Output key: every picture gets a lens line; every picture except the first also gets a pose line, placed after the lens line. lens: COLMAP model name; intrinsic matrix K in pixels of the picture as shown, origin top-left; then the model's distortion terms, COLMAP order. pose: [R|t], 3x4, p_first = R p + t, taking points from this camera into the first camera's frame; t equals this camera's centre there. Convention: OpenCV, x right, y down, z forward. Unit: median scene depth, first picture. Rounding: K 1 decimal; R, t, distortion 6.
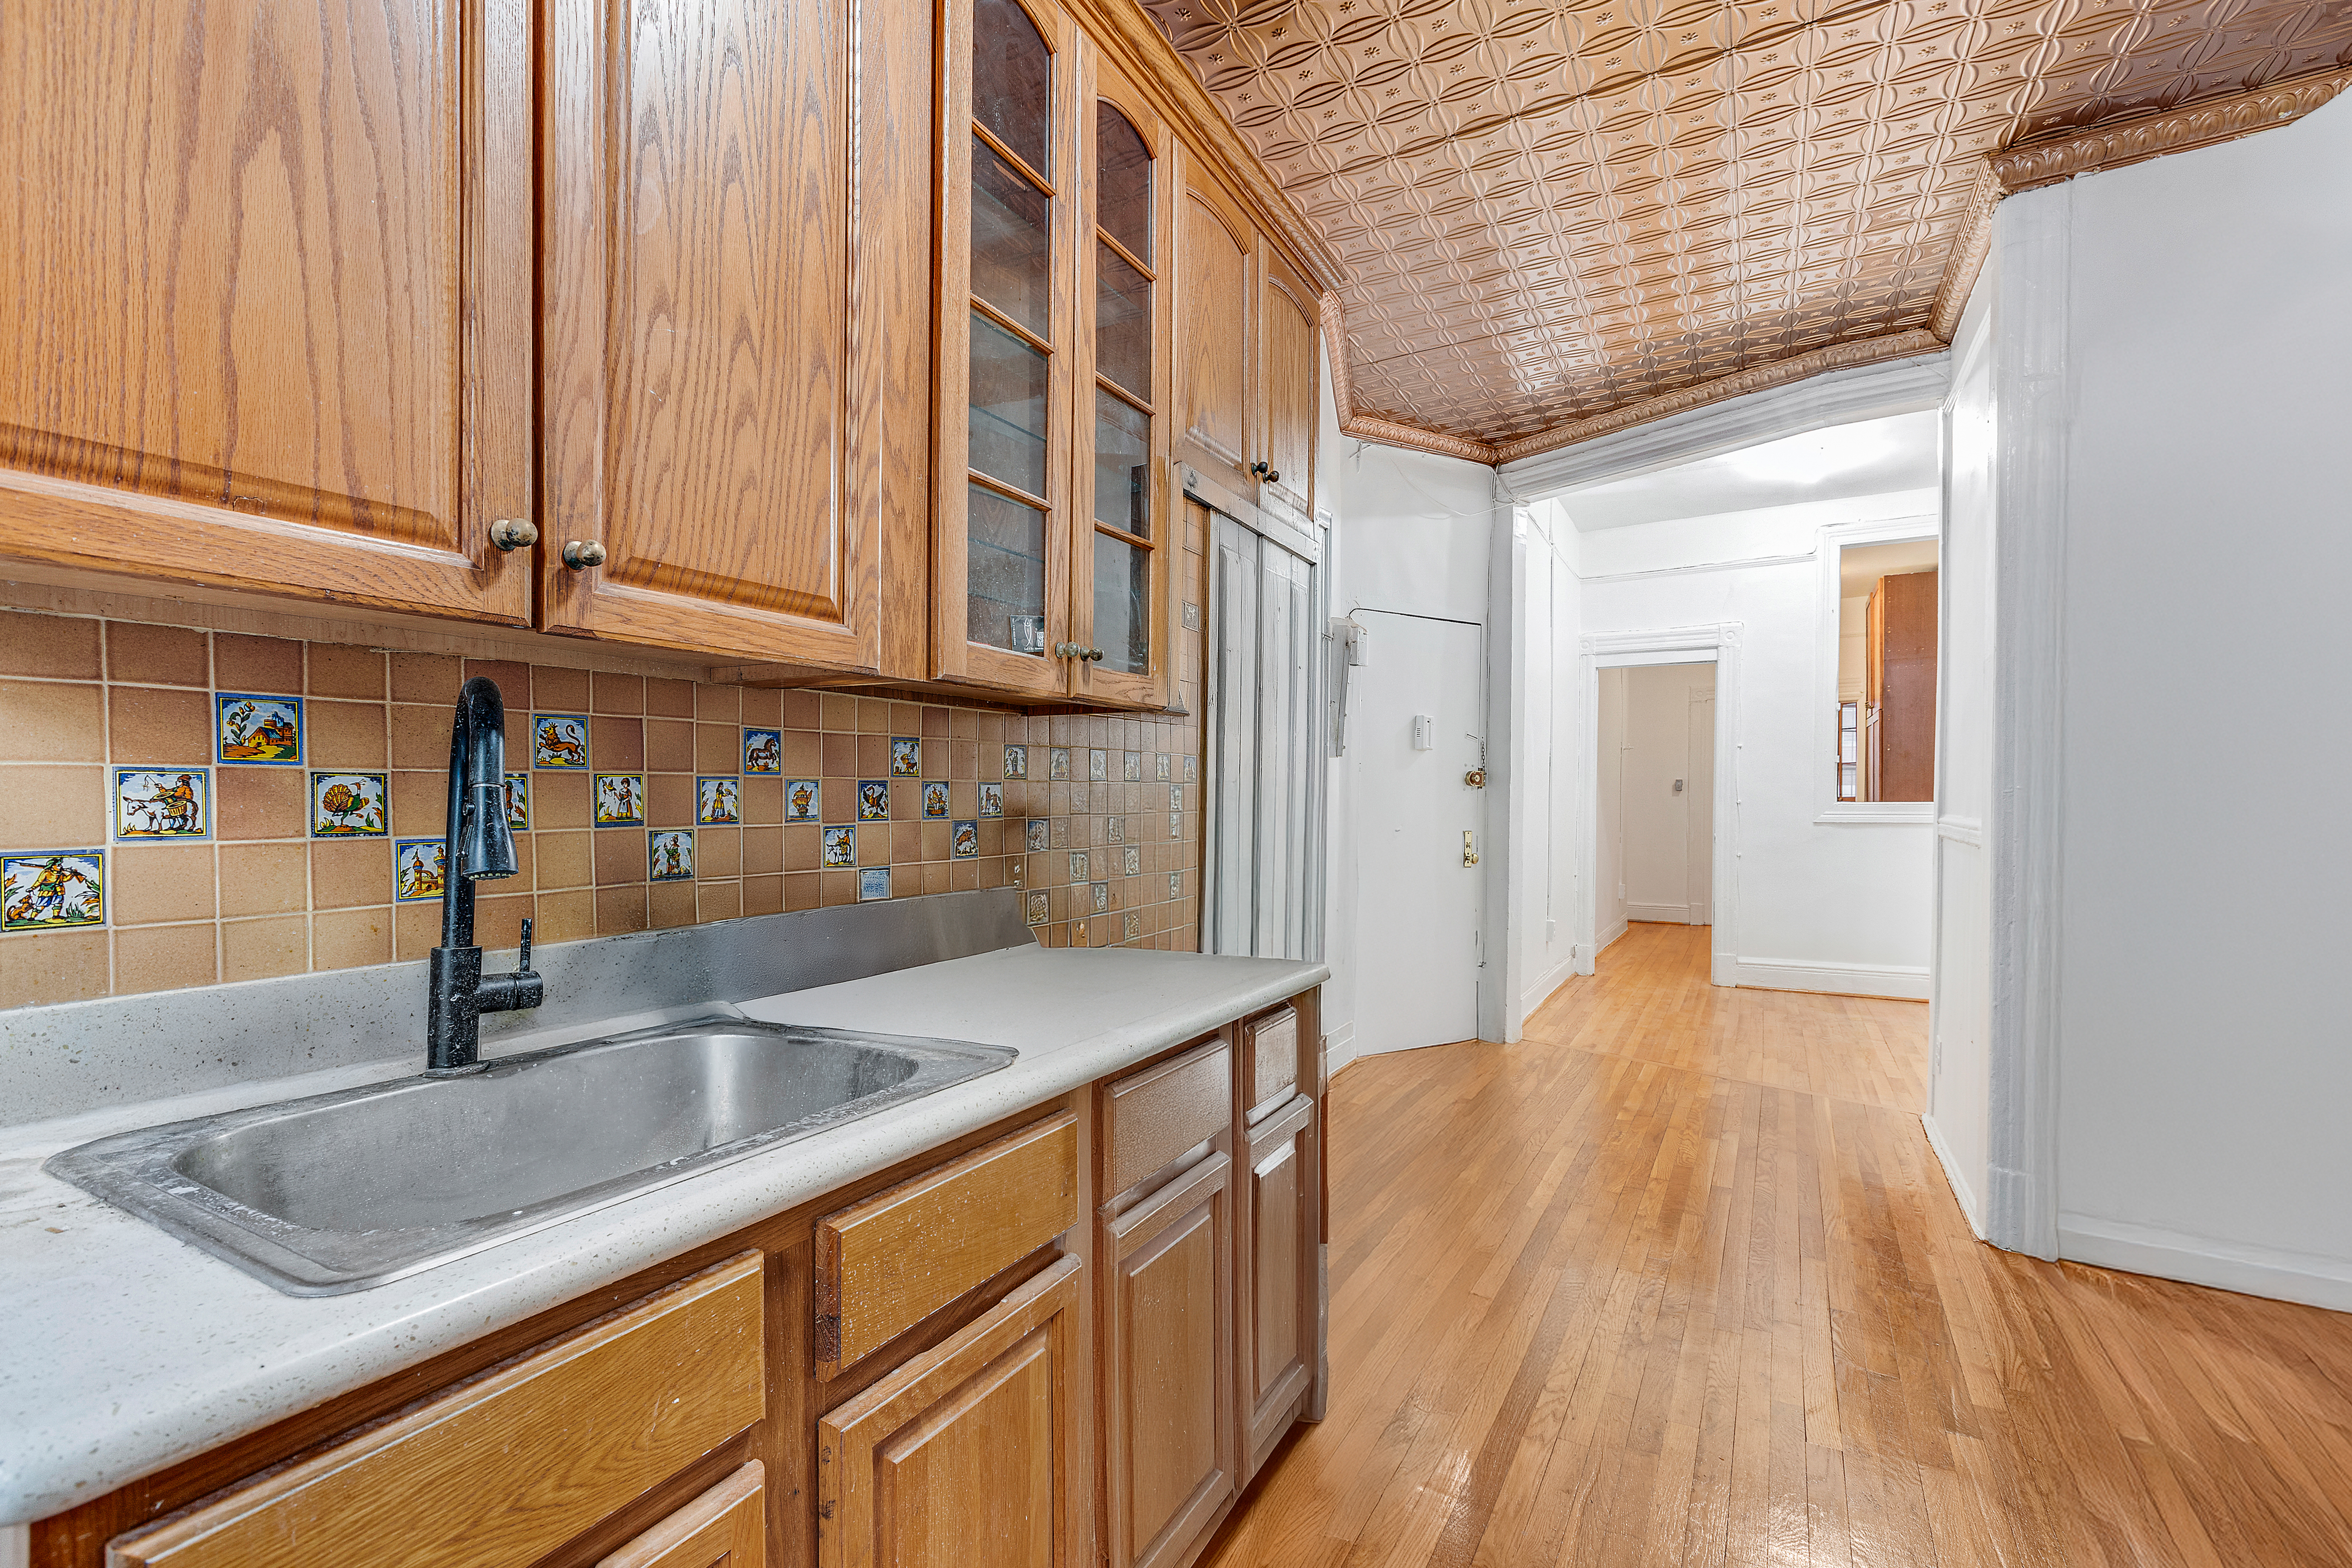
lens RADIAL K [[1054.1, 0, 1176.0], [0, 1054.1, 784.0], [0, 0, 1]] dist [-0.003268, 0.000001]
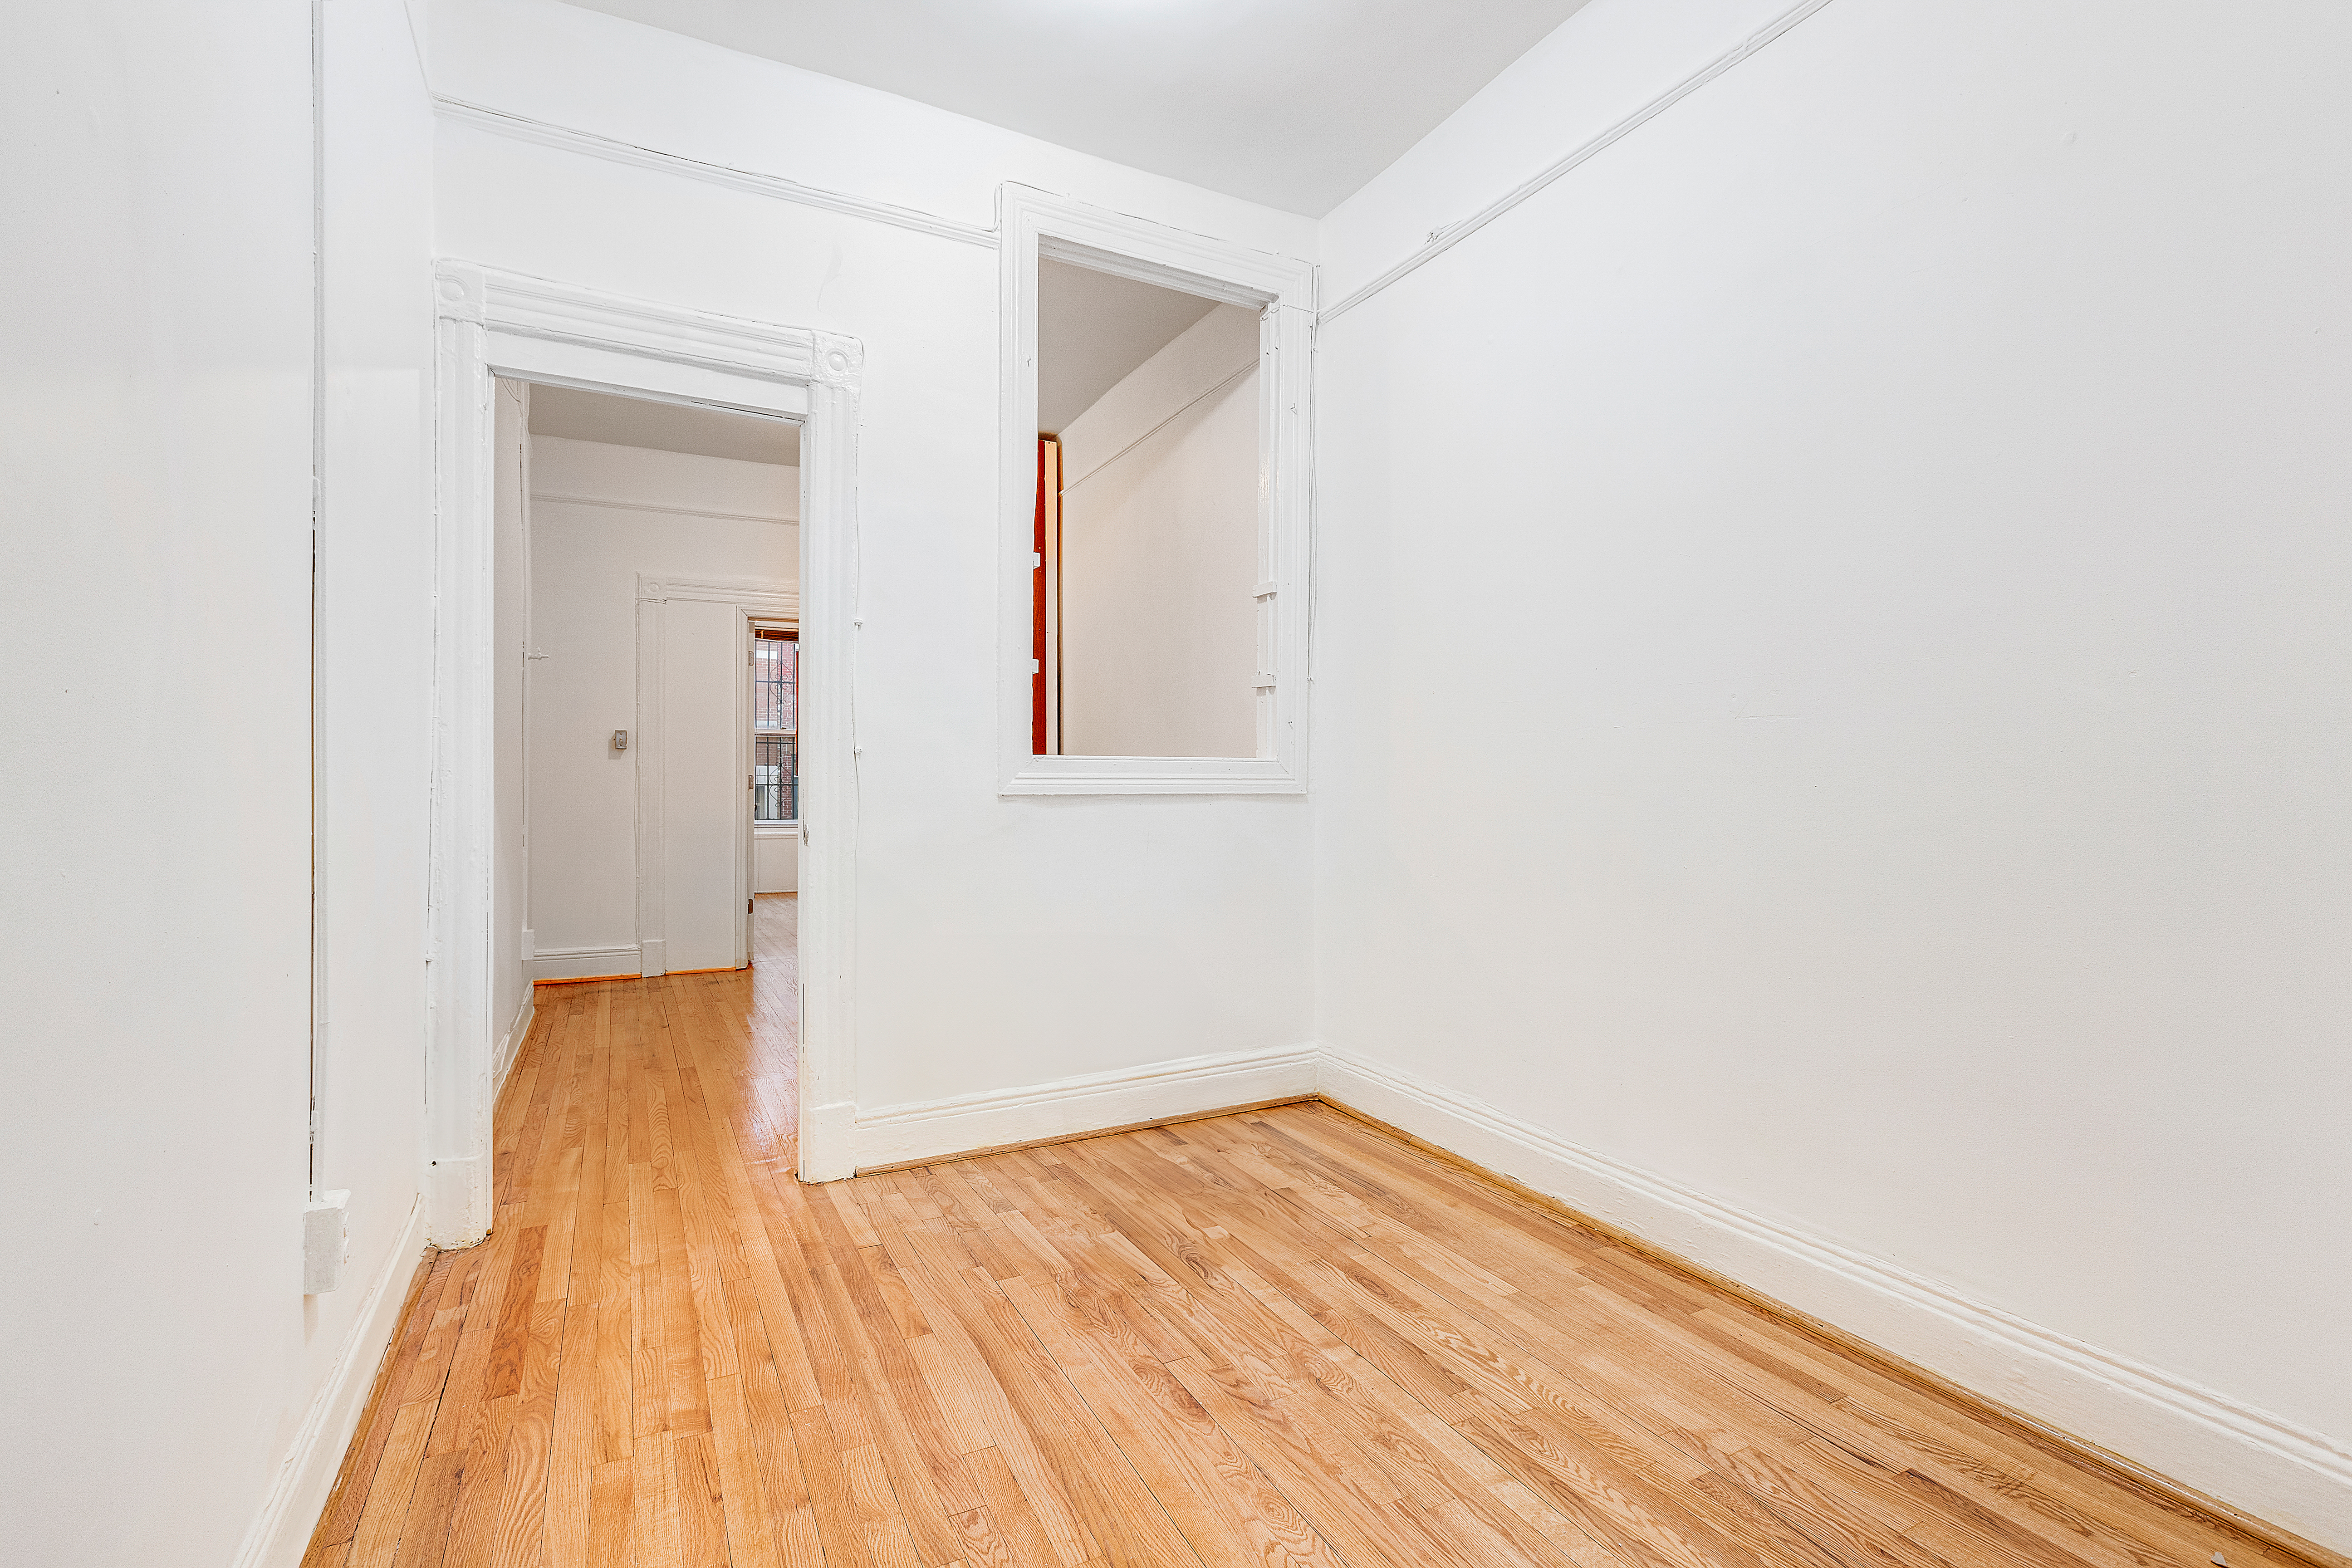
lens RADIAL K [[1054.1, 0, 1176.0], [0, 1054.1, 784.0], [0, 0, 1]] dist [-0.003268, 0.000001]
pose [[0.548205, -0.015133, 0.836207, 0.234939], [-0.000828, 0.999826, 0.018638, 0.021267], [-0.836344, -0.010910, 0.548097, 0.629154]]
